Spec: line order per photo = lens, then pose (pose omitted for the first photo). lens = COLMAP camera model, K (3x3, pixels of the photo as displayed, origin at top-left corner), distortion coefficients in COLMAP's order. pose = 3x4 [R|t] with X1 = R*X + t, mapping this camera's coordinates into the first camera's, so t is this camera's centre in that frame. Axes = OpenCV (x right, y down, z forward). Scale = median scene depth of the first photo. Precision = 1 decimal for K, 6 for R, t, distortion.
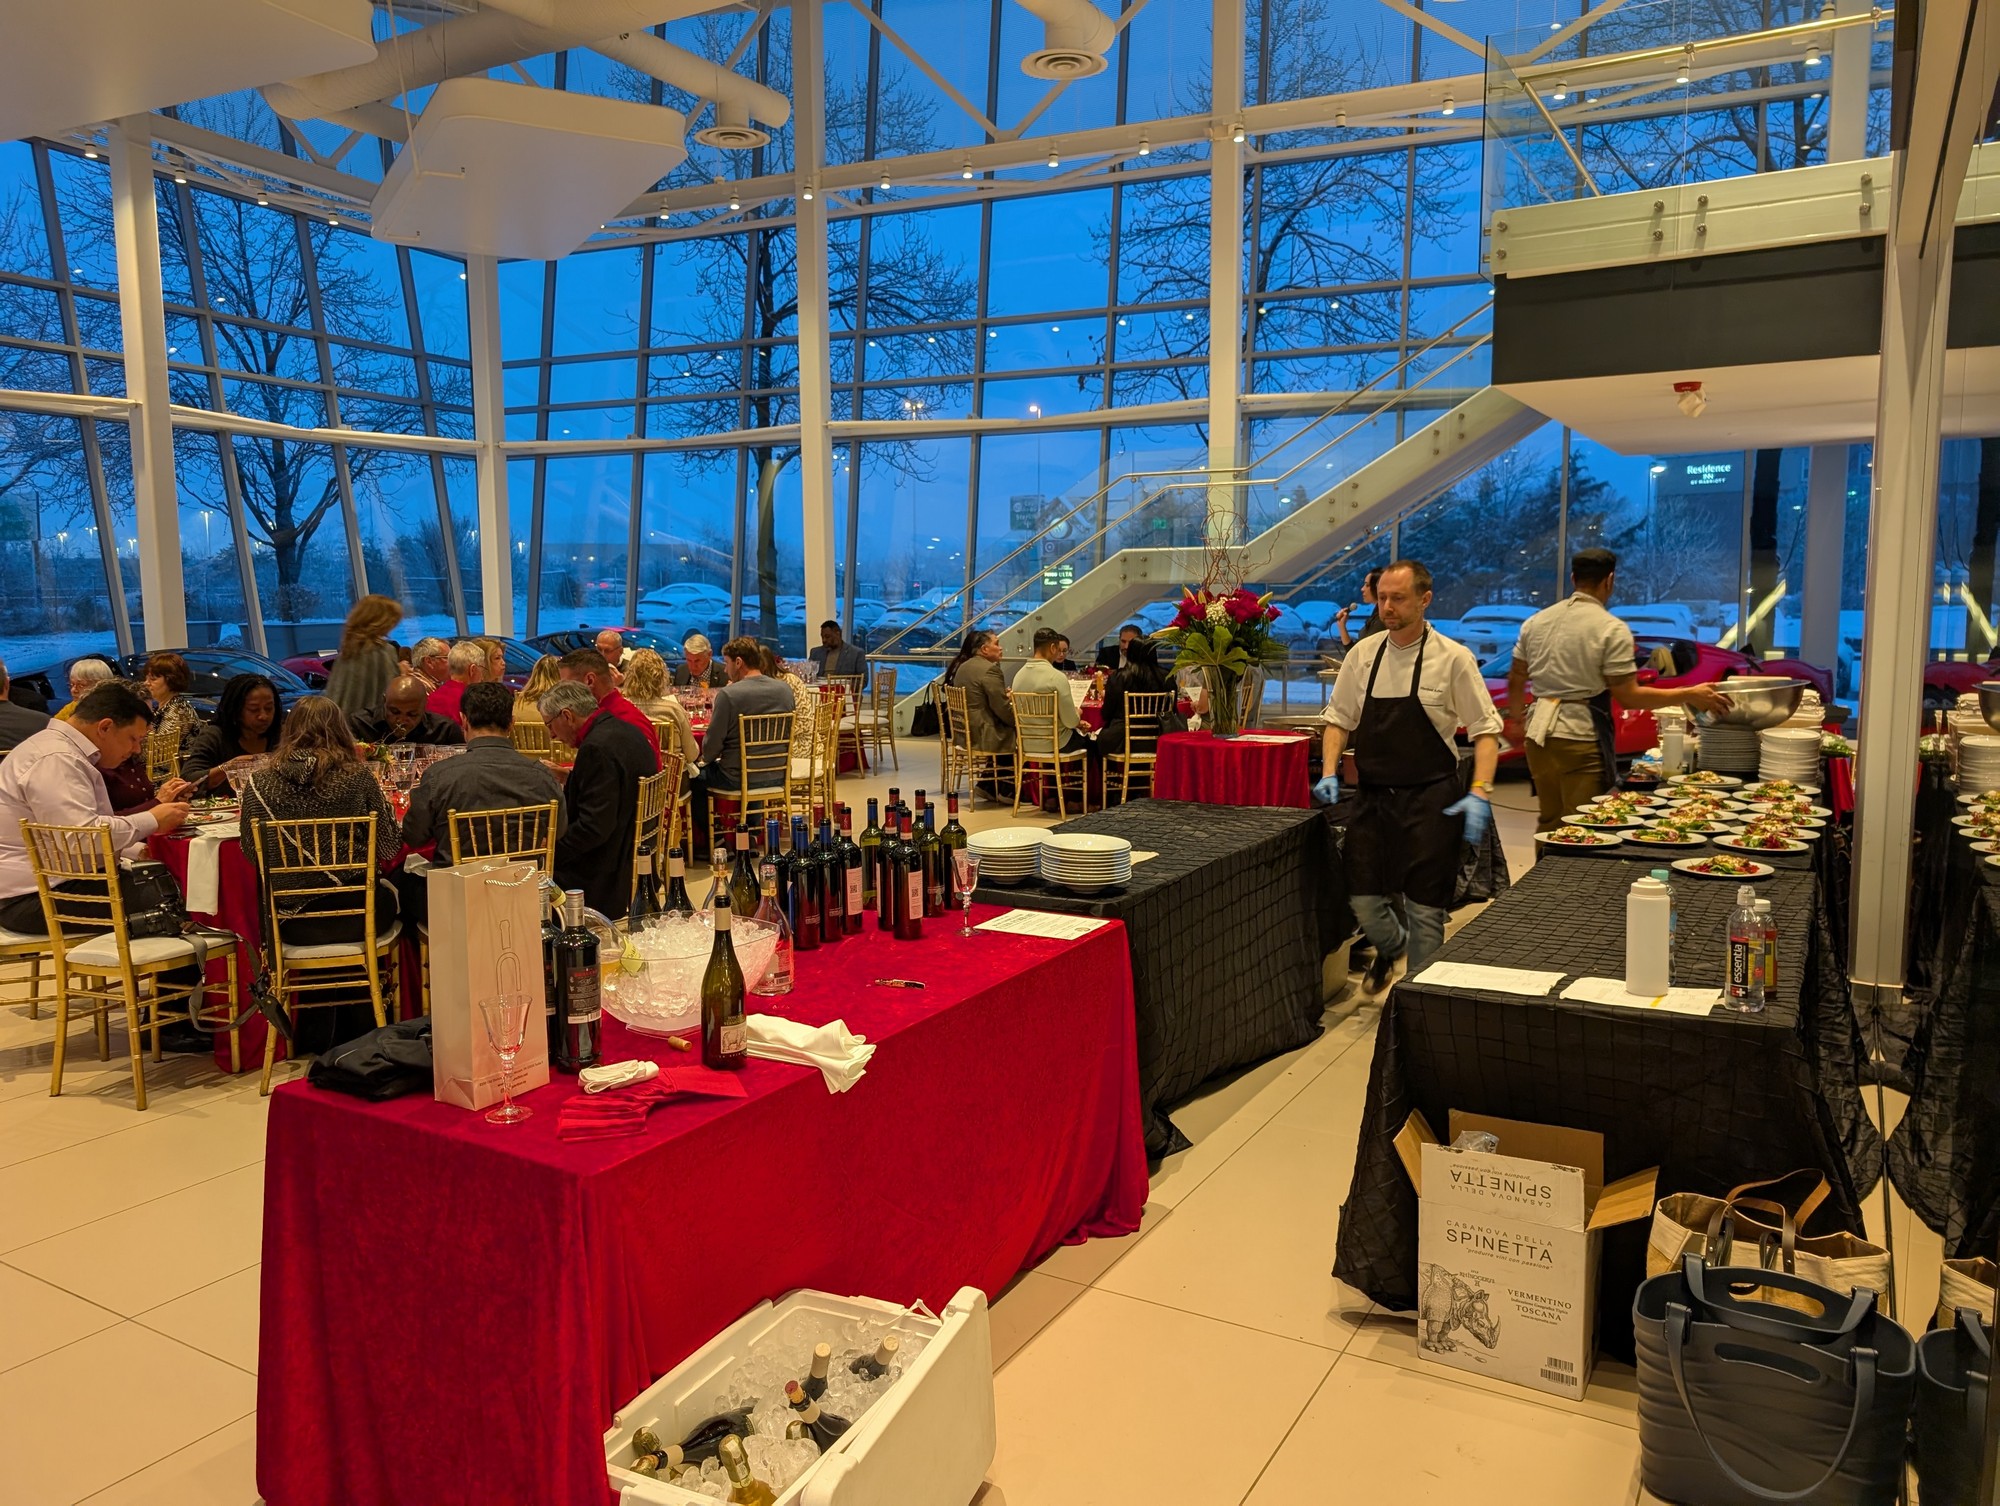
lens RADIAL K [[1415.8, 0, 1014.8], [0, 1415.8, 746.9], [0, 0, 1]] dist [0.000929, -0.013756]
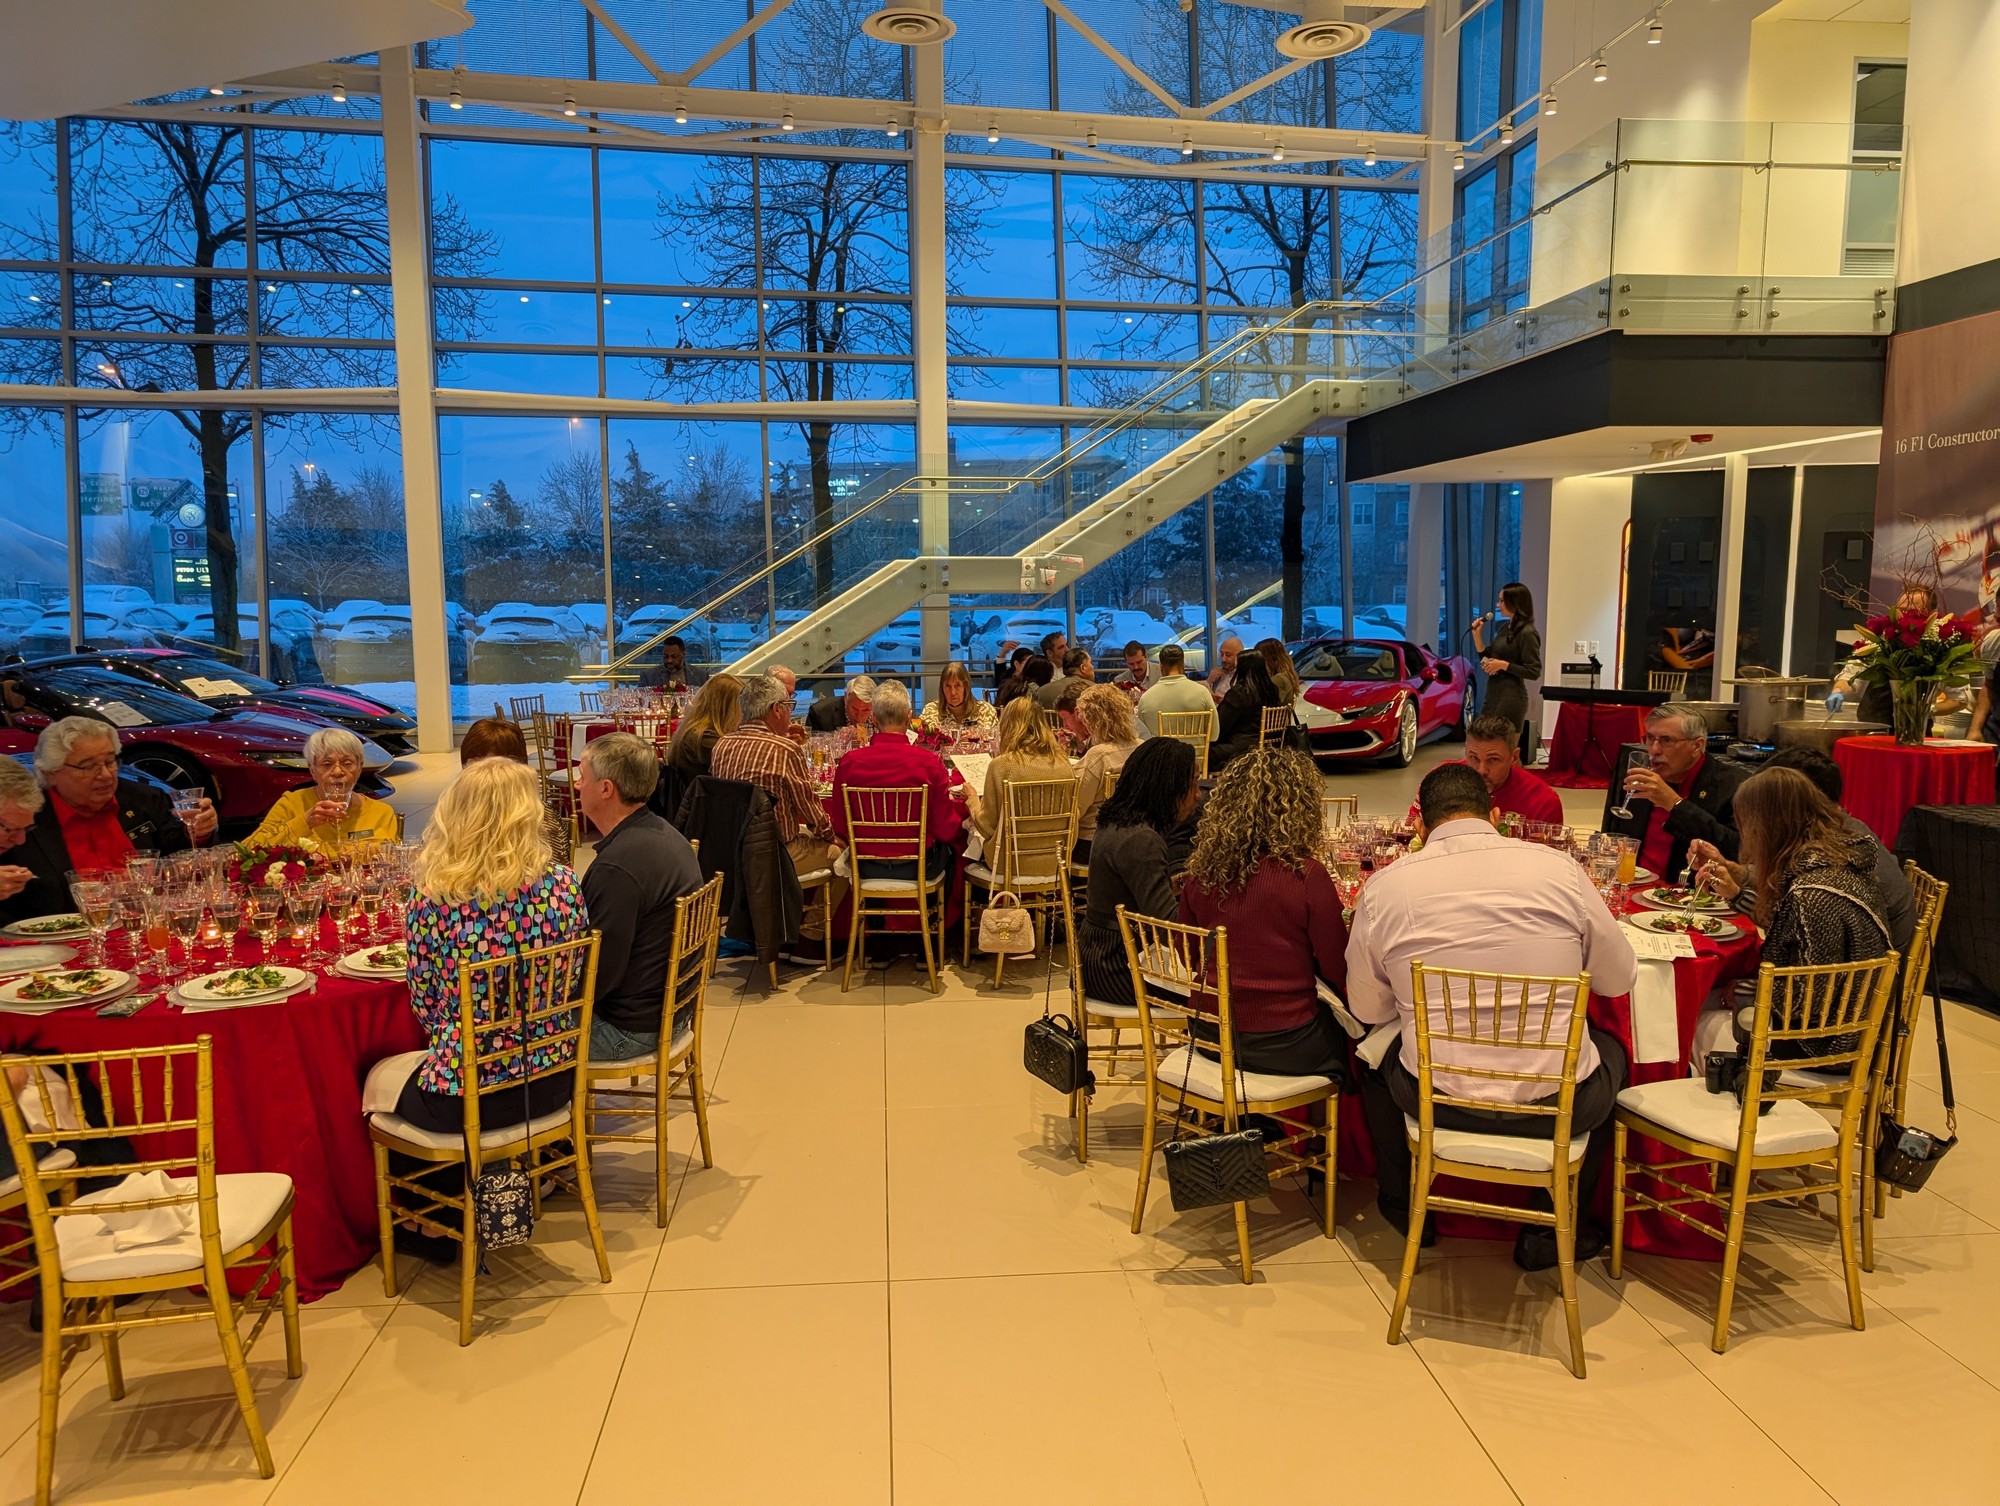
lens RADIAL K [[1415.8, 0, 992.5], [0, 1415.8, 761.3], [0, 0, 1]] dist [0.000929, -0.013756]
pose [[0.816788, -0.062194, 0.573576, -0.475969], [0.058686, 0.997972, 0.024642, -0.026701], [-0.573946, 0.013534, 0.818782, 0.226883]]
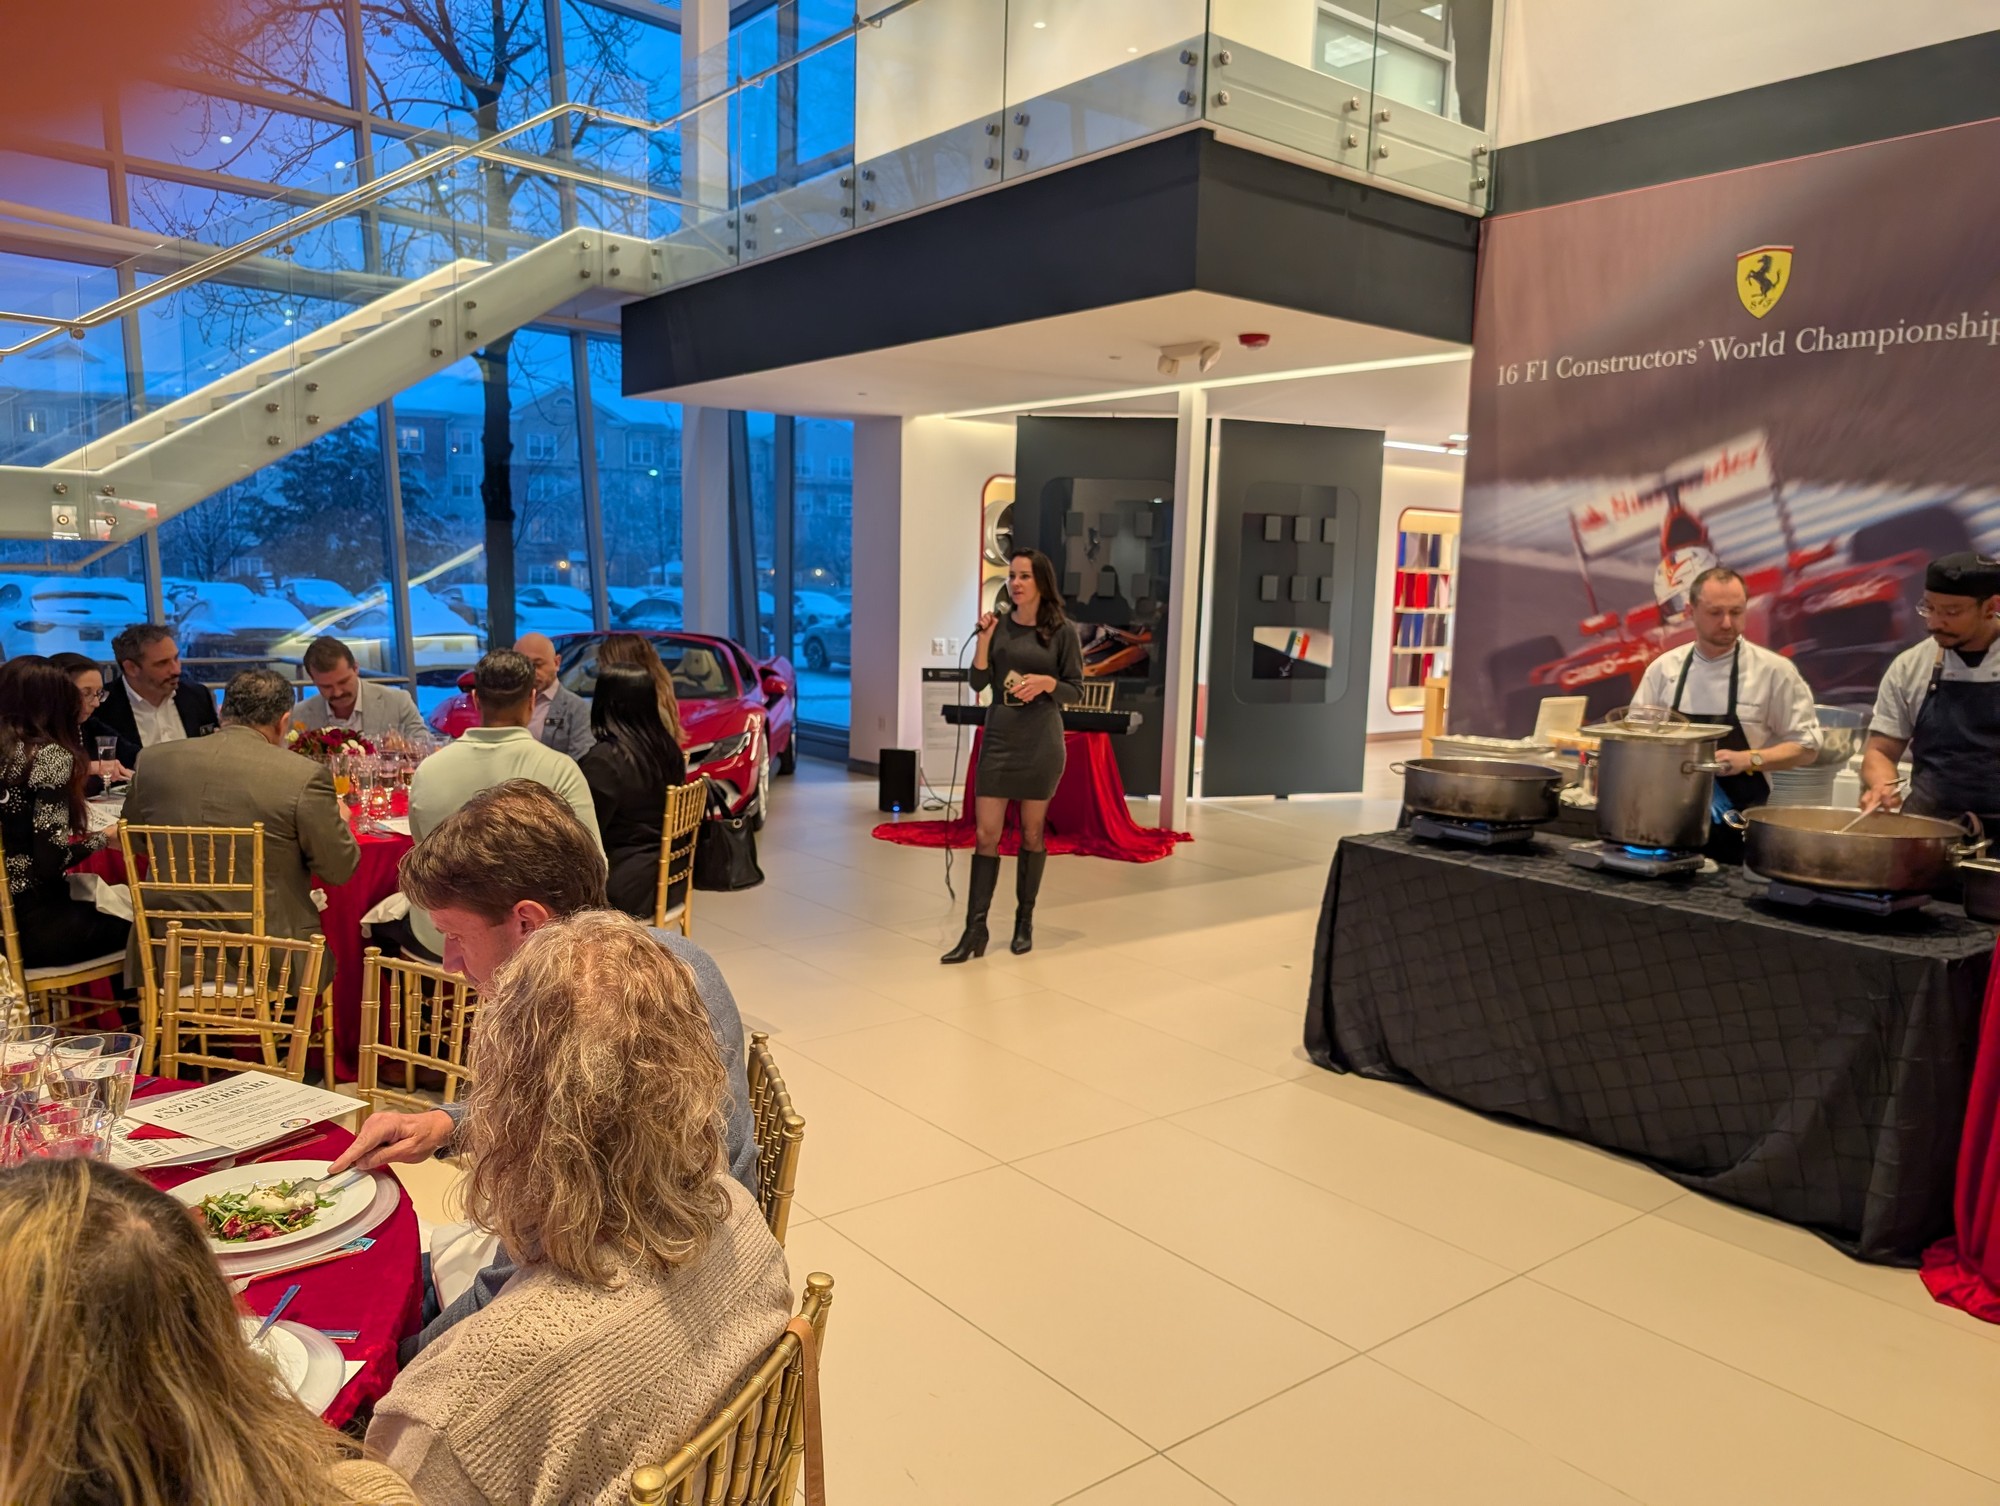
lens RADIAL K [[1415.8, 0, 963.4], [0, 1415.8, 750.7], [0, 0, 1]] dist [0.000929, -0.013756]
pose [[0.361027, -0.090698, 0.928135, -0.230732], [0.071676, 0.995014, 0.069353, -0.056514], [-0.929797, 0.041486, 0.365727, 0.554781]]
